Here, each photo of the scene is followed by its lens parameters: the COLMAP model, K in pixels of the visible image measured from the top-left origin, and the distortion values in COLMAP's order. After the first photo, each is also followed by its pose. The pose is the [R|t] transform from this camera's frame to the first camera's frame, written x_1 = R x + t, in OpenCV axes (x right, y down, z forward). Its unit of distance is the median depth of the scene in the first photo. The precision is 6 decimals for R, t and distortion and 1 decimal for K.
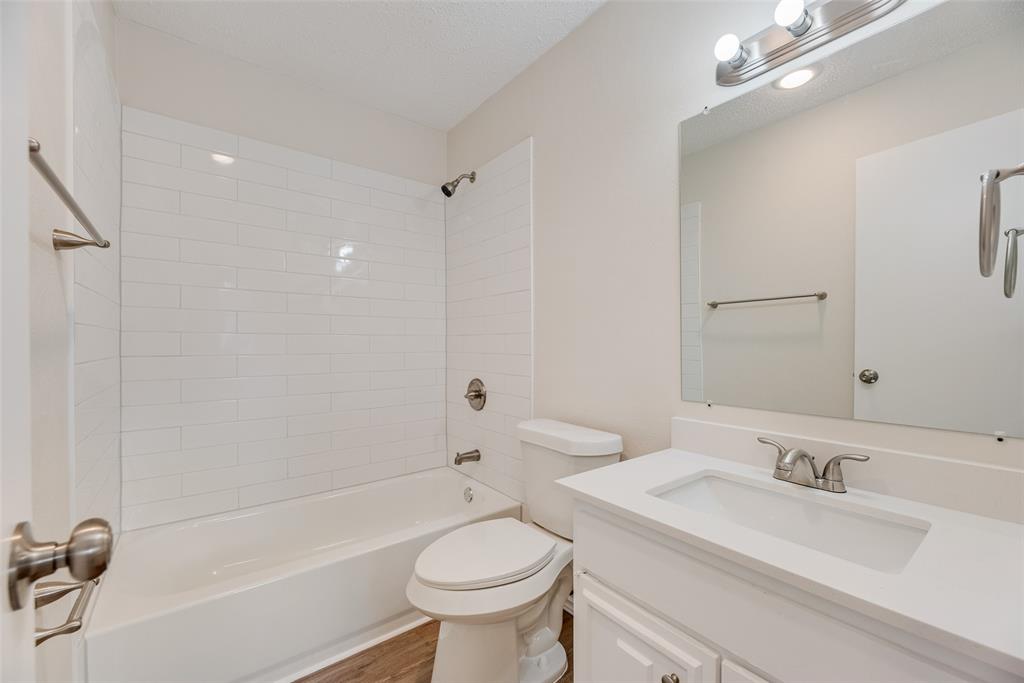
lens RADIAL K [[411.5, 0, 514.3], [0, 411.5, 347.2], [0, 0, 1]] dist [0.002876, -0.001512]
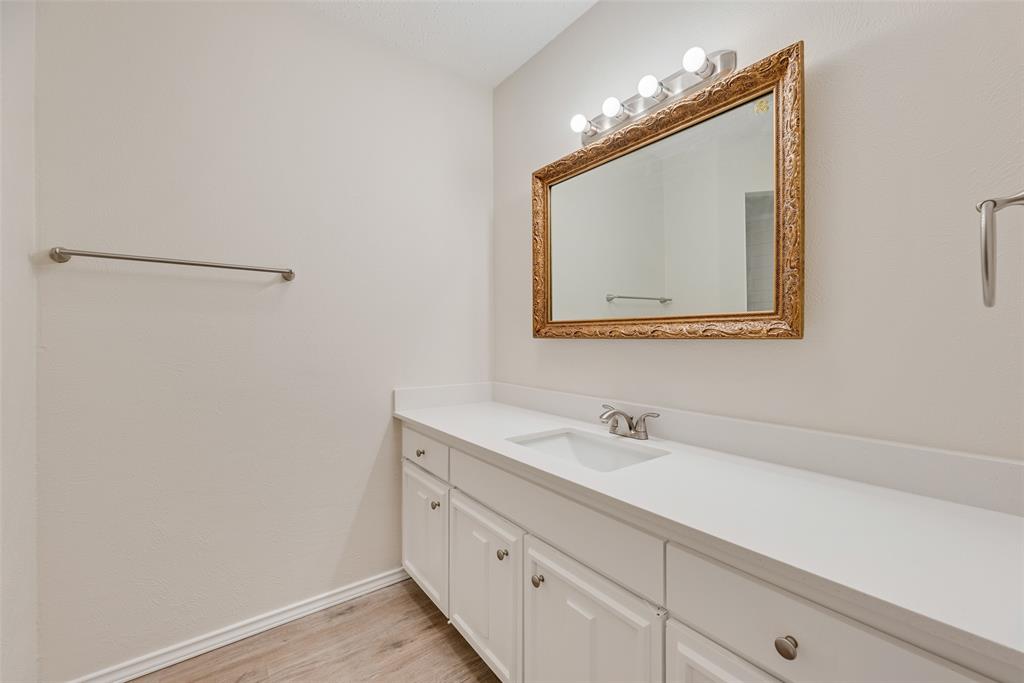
lens RADIAL K [[411.5, 0, 514.5], [0, 411.5, 336.7], [0, 0, 1]] dist [0.002876, -0.001512]
pose [[0.999992, -0.003554, -0.001741, 0.272149], [0.003537, 0.999947, -0.009713, 0.002895], [0.001776, 0.009707, 0.999951, -0.355768]]
